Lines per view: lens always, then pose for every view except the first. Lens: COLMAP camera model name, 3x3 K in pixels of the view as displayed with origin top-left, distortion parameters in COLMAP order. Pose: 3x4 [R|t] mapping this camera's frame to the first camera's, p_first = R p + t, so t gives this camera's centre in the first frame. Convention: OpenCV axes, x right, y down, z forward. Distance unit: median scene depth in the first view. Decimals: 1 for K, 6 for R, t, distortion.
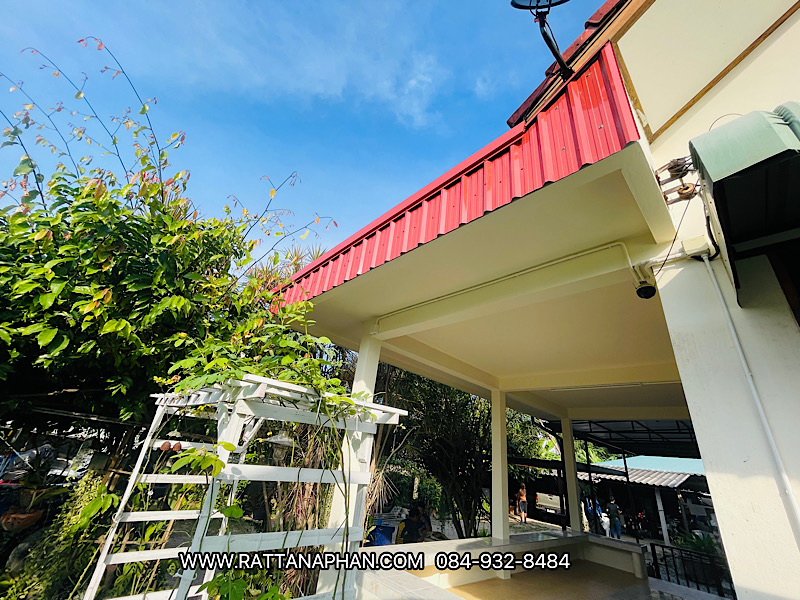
lens RADIAL K [[324.8, 0, 400.0], [0, 324.8, 300.0], [0, 0, 1]] dist [-0.001761, -0.000294]
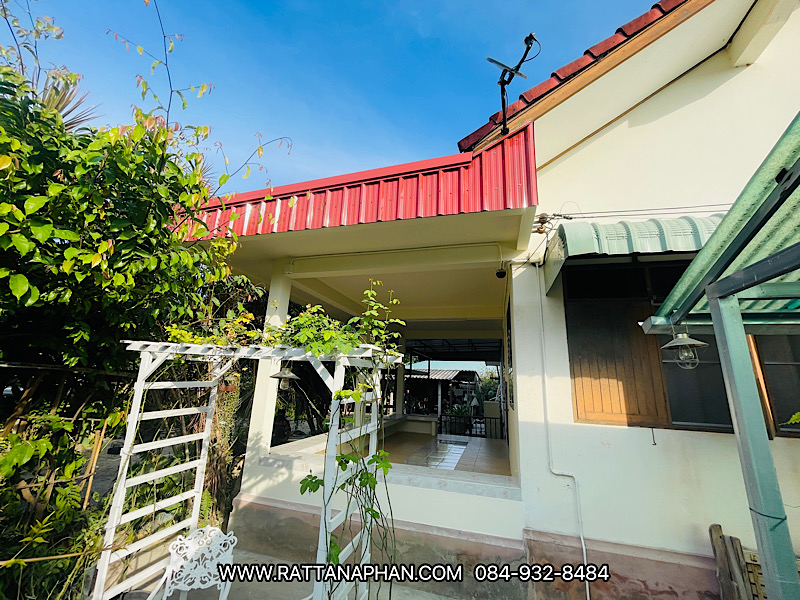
lens RADIAL K [[324.8, 0, 400.0], [0, 324.8, 300.0], [0, 0, 1]] dist [-0.001761, -0.000294]
pose [[0.866111, 0.041311, 0.498141, -0.156966], [-0.163034, 0.965426, 0.203402, -0.047420], [-0.472516, -0.257383, 0.842902, -0.054930]]
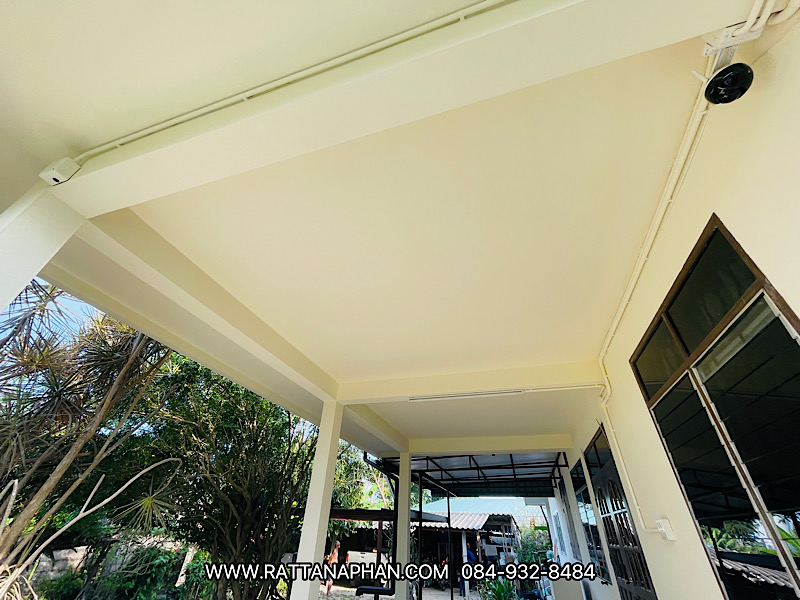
lens RADIAL K [[324.8, 0, 400.0], [0, 324.8, 300.0], [0, 0, 1]] dist [-0.001761, -0.000294]
pose [[0.878217, 0.202536, 0.433260, 0.071564], [-0.146472, 0.976274, -0.159482, 0.126547], [-0.455282, 0.076599, 0.887046, 0.262386]]
